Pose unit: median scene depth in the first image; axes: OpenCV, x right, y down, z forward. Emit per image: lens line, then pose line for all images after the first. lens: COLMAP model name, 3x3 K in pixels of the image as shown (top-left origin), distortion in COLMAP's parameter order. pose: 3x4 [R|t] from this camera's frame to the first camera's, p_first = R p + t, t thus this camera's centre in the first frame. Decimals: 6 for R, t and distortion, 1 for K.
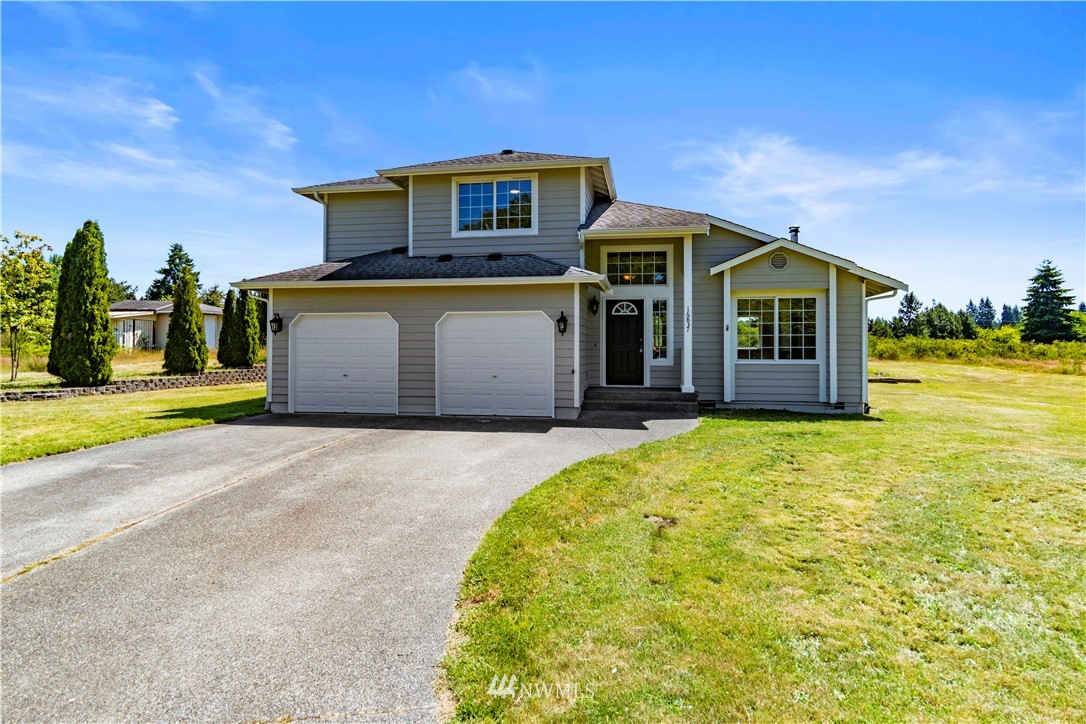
lens RADIAL K [[626.9, 0, 539.8], [0, 626.9, 356.0], [0, 0, 1]] dist [0.001153, 0.000176]
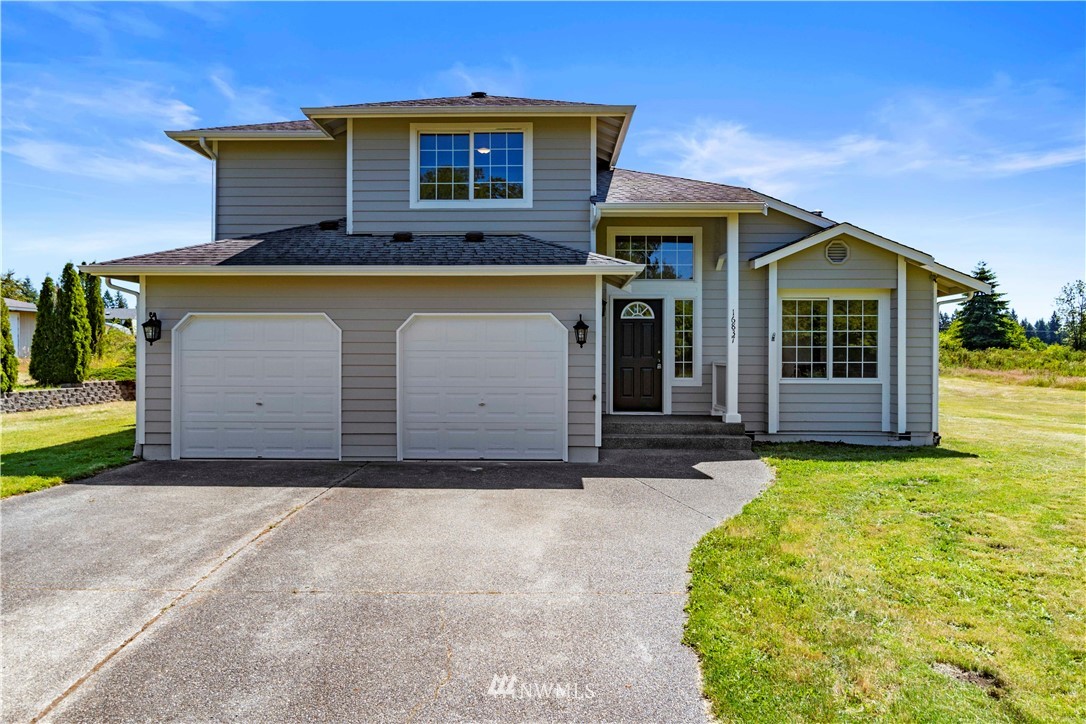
lens RADIAL K [[736.4, 0, 539.0], [0, 736.4, 372.5], [0, 0, 1]] dist [-0.006327, 0.002385]
pose [[0.988309, -0.002187, 0.152446, -0.122862], [0.000316, 0.999924, 0.012297, -0.012746], [-0.152461, -0.012105, 0.988235, 0.147641]]
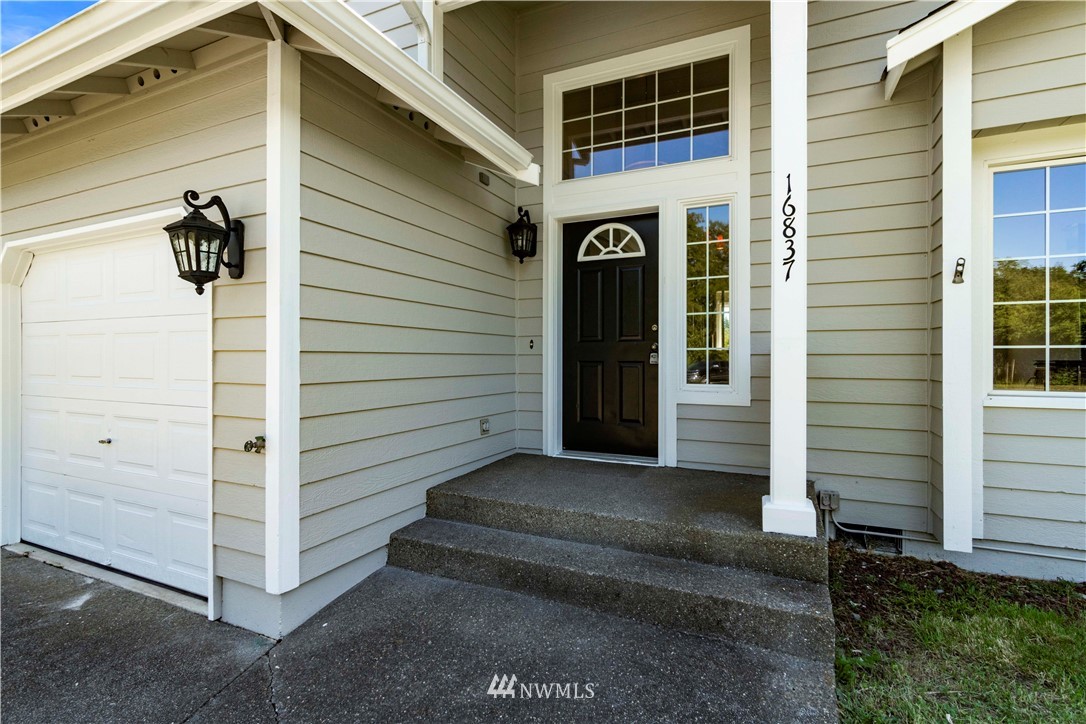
lens RADIAL K [[514.4, 0, 543.0], [0, 514.4, 362.0], [0, 0, 1]] dist [0.000262, 0.000105]
pose [[0.964812, 0.002786, -0.262924, 0.185531], [-0.003455, 0.999992, -0.002082, -0.006042], [0.262916, 0.002918, 0.964814, 0.738229]]
